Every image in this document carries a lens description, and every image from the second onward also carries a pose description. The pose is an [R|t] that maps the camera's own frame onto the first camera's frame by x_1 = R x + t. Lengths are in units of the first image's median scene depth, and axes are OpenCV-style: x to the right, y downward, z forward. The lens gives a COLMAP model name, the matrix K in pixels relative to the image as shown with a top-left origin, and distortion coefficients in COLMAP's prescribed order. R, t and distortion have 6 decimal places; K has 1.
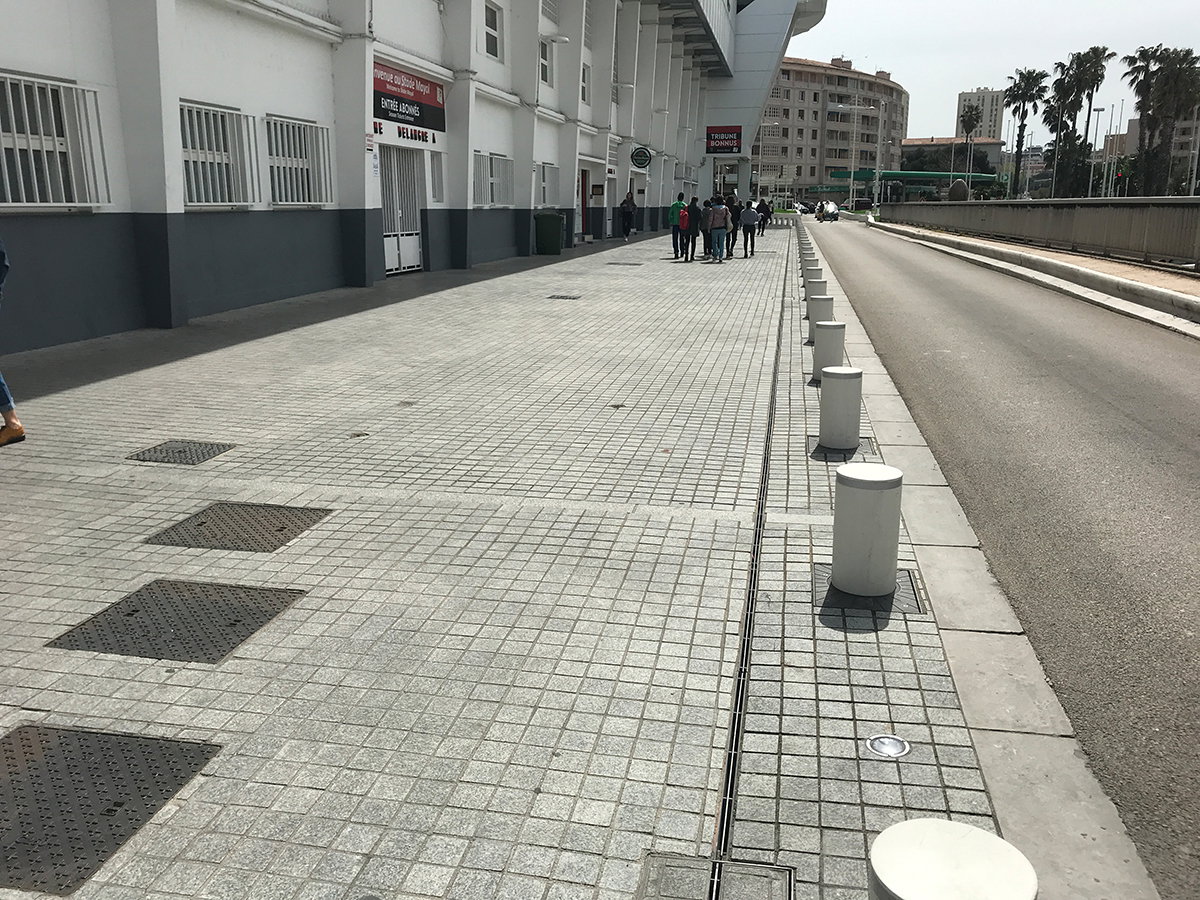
lens RADIAL K [[985.6, 0, 597.5], [0, 985.6, 448.2], [0, 0, 1]] dist [0.031061, -0.047486]
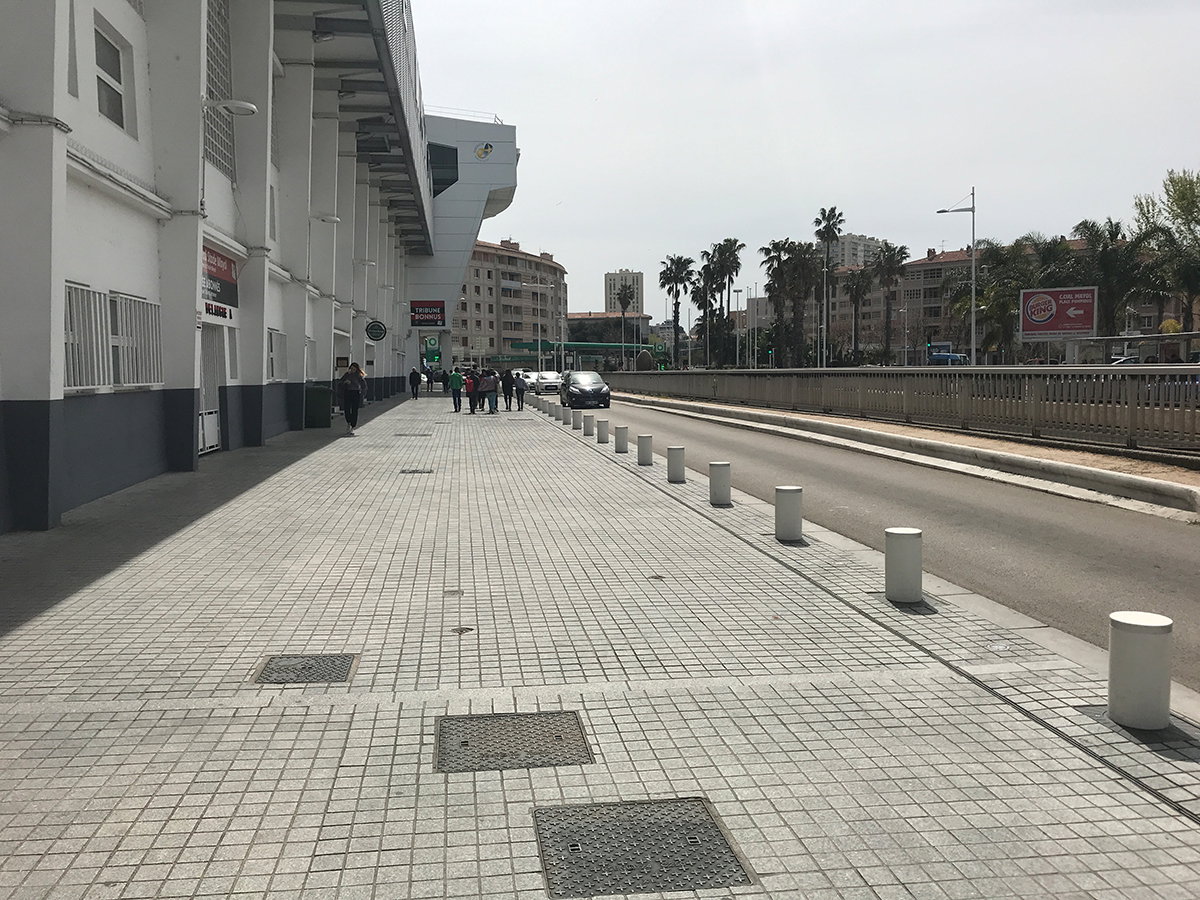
lens RADIAL K [[985.6, 0, 595.5], [0, 985.6, 451.7], [0, 0, 1]] dist [0.031061, -0.047486]
pose [[0.947611, -0.036215, 0.317367, -0.148485], [0.086863, 0.985326, -0.146924, -0.011559], [-0.307390, 0.166795, 0.936852, 0.017444]]
